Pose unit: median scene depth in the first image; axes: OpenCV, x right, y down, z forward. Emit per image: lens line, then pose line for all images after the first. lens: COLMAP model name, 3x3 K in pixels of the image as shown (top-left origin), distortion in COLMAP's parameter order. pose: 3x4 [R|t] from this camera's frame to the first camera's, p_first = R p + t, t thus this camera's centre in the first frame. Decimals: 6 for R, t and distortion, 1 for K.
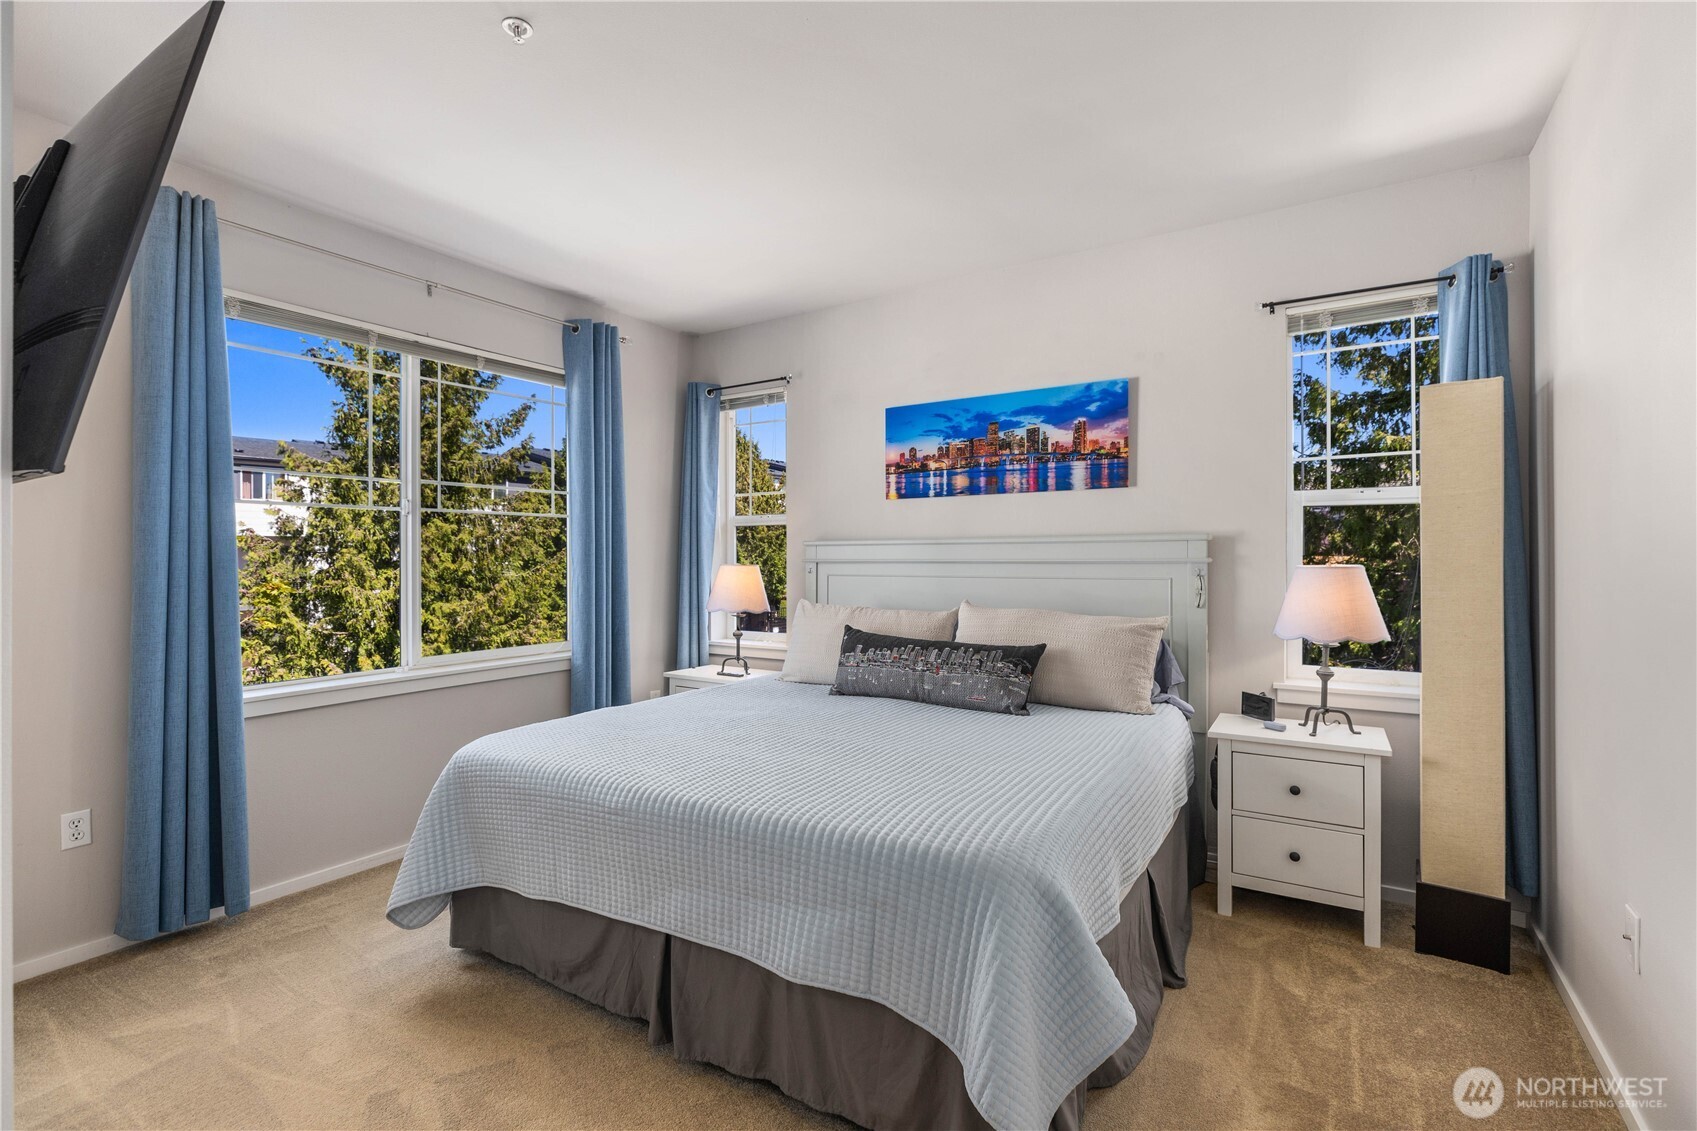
lens RADIAL K [[756.2, 0, 841.3], [0, 756.2, 563.3], [0, 0, 1]] dist [0.000858, 0.001230]
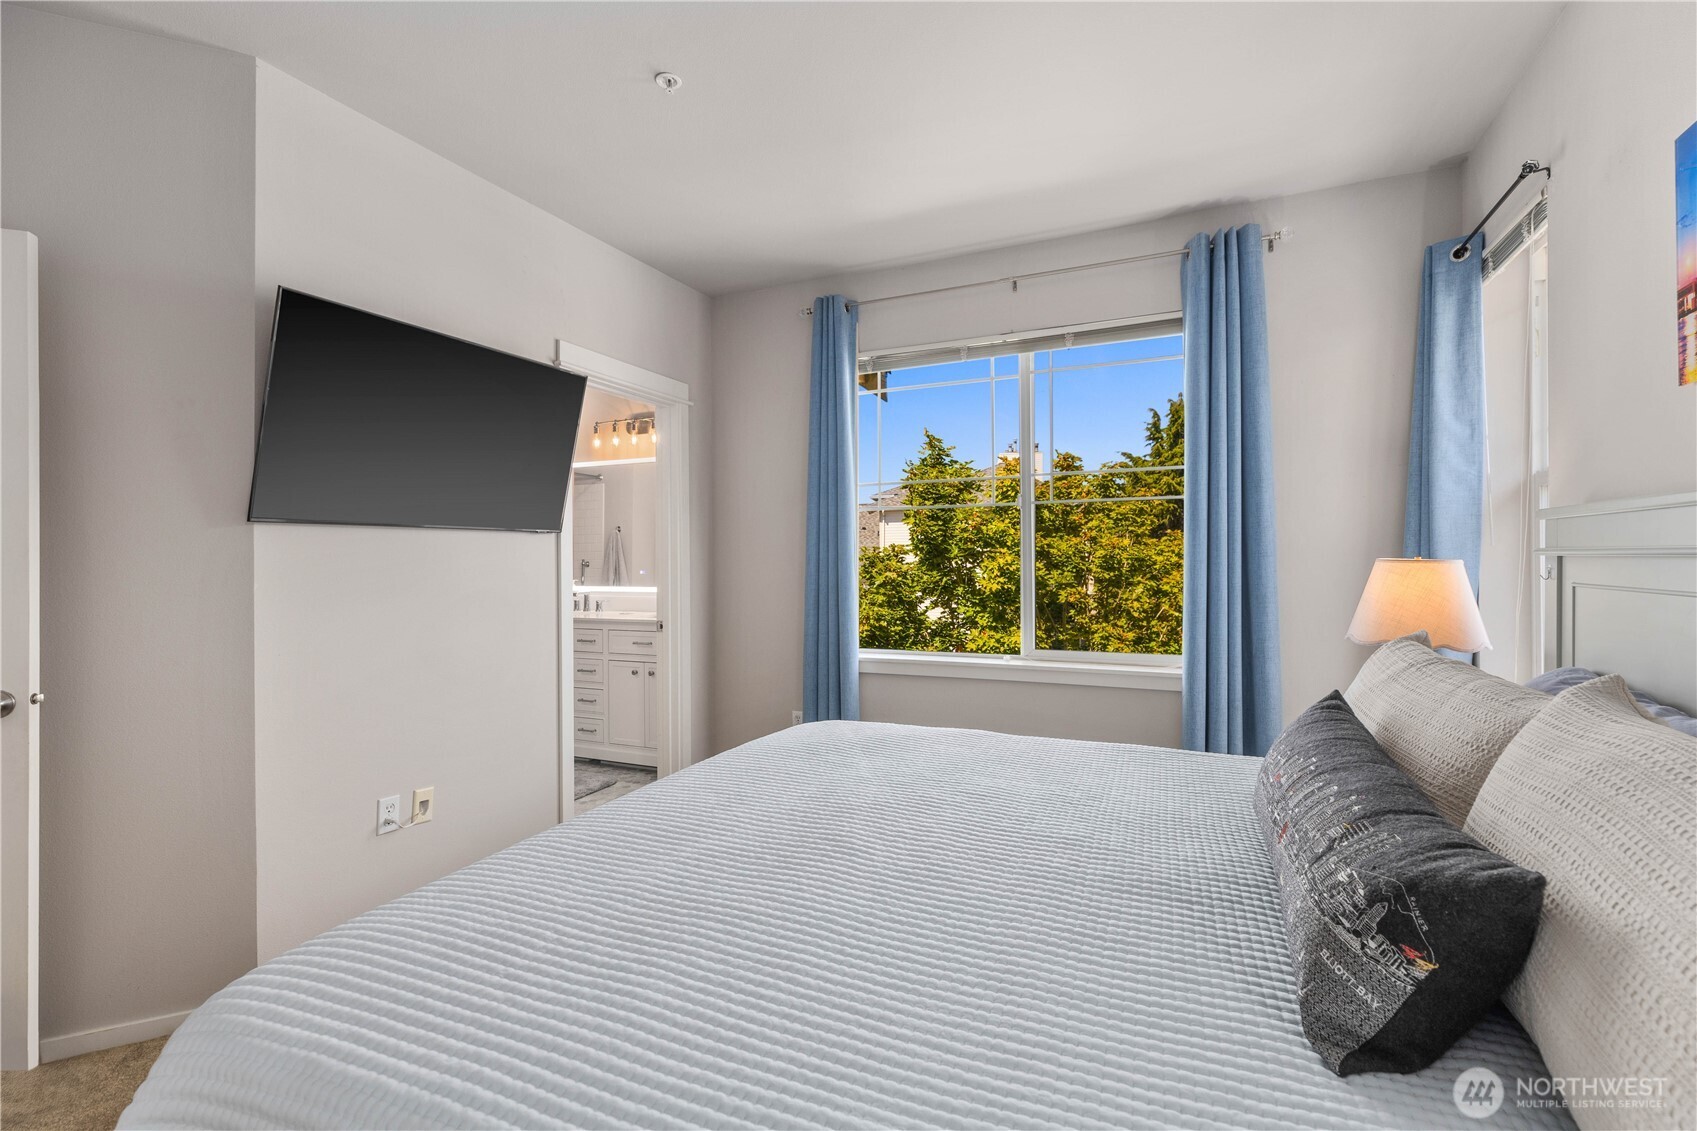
lens RADIAL K [[756.2, 0, 856.4], [0, 756.2, 562.1], [0, 0, 1]] dist [0.000858, 0.001230]
pose [[0.175375, 0.005843, -0.984484, 0.355394], [0.003853, 0.999971, 0.006621, -0.001779], [0.984494, -0.004955, 0.175347, 0.536214]]
